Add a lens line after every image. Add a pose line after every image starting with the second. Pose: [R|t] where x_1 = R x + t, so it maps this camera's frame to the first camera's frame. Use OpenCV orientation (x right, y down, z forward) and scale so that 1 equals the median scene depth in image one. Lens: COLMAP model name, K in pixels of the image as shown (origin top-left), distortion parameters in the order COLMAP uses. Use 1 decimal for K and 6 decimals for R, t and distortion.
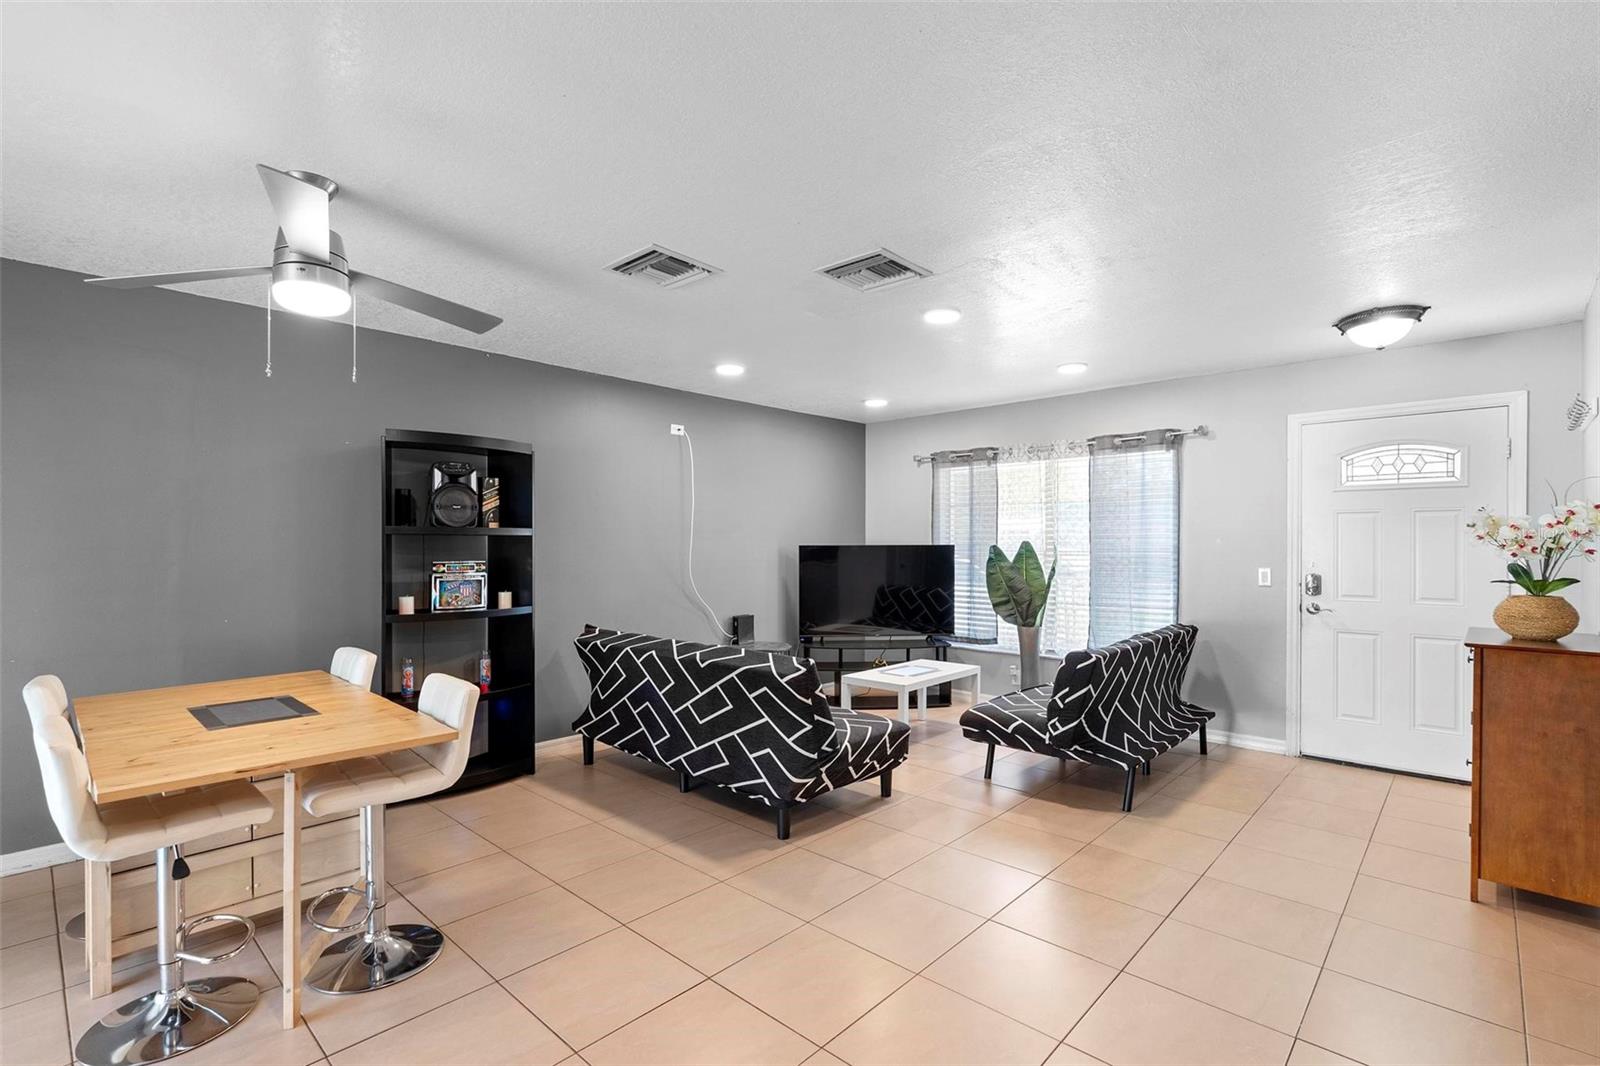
lens RADIAL K [[724.0, 0, 803.0], [0, 724.0, 527.6], [0, 0, 1]] dist [-0.007010, 0.004669]
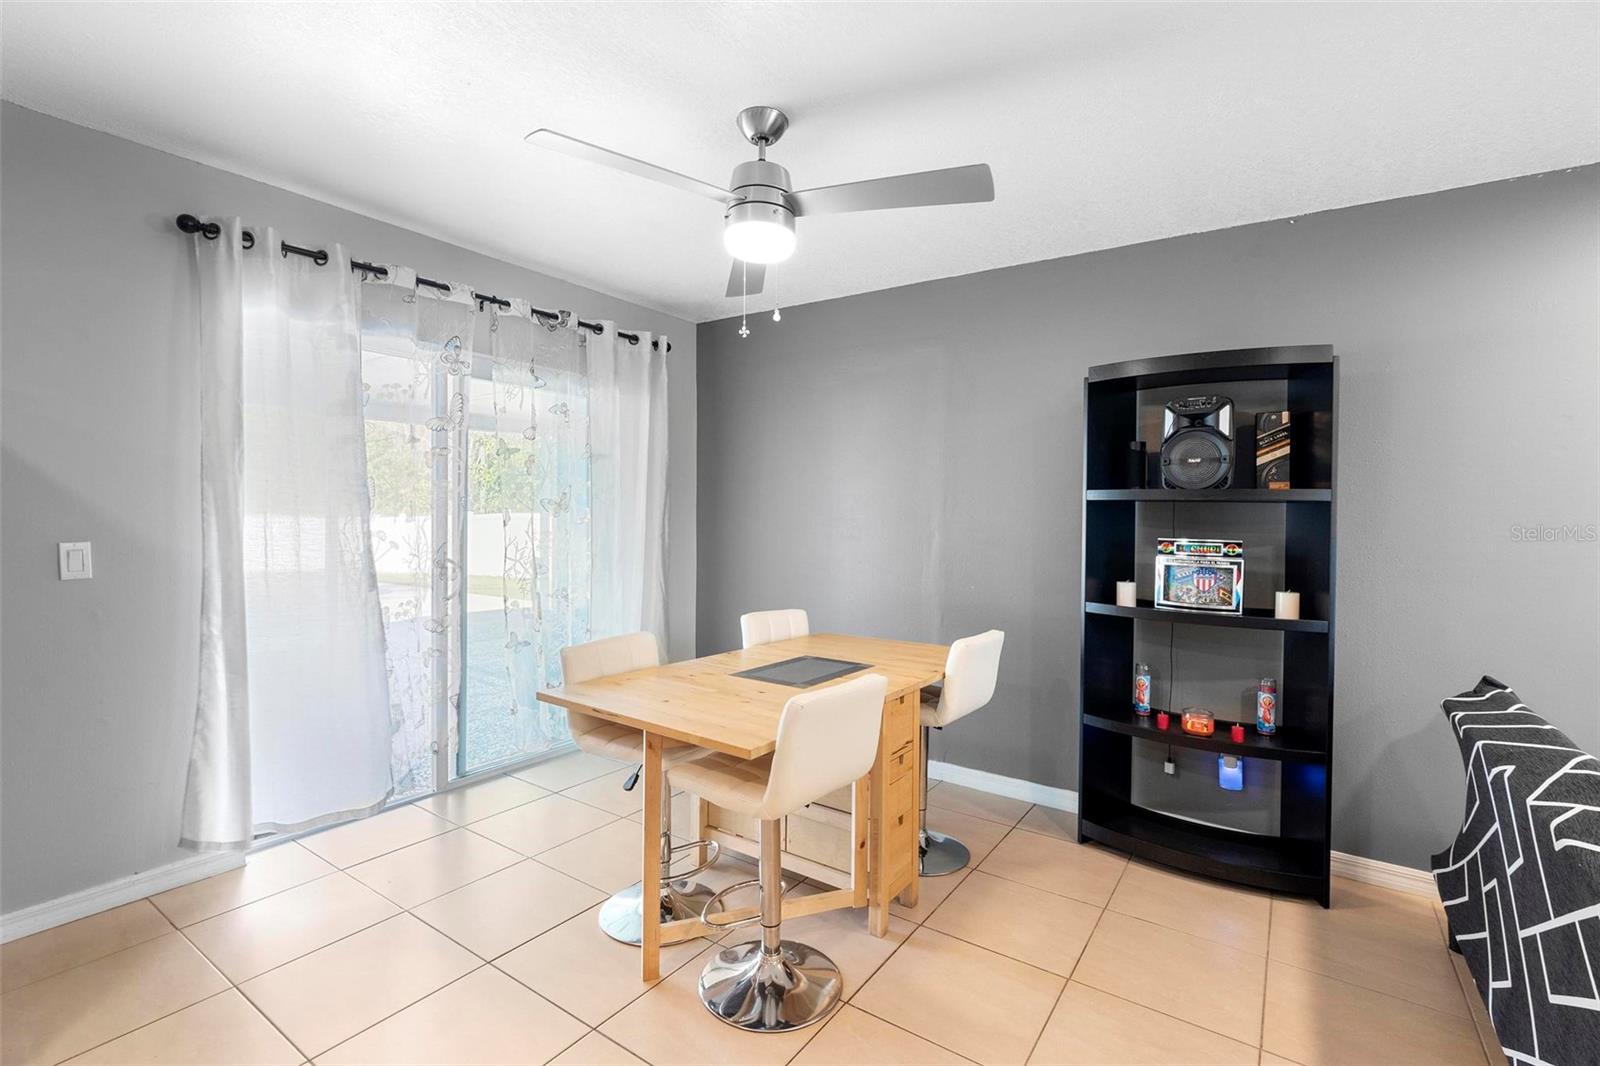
lens RADIAL K [[724.0, 0, 803.0], [0, 724.0, 527.6], [0, 0, 1]] dist [-0.007010, 0.004669]
pose [[0.146874, 0.019297, -0.988967, 0.149103], [0.006322, 0.999771, 0.020447, 0.018865], [0.989135, -0.009256, 0.146718, 0.519172]]
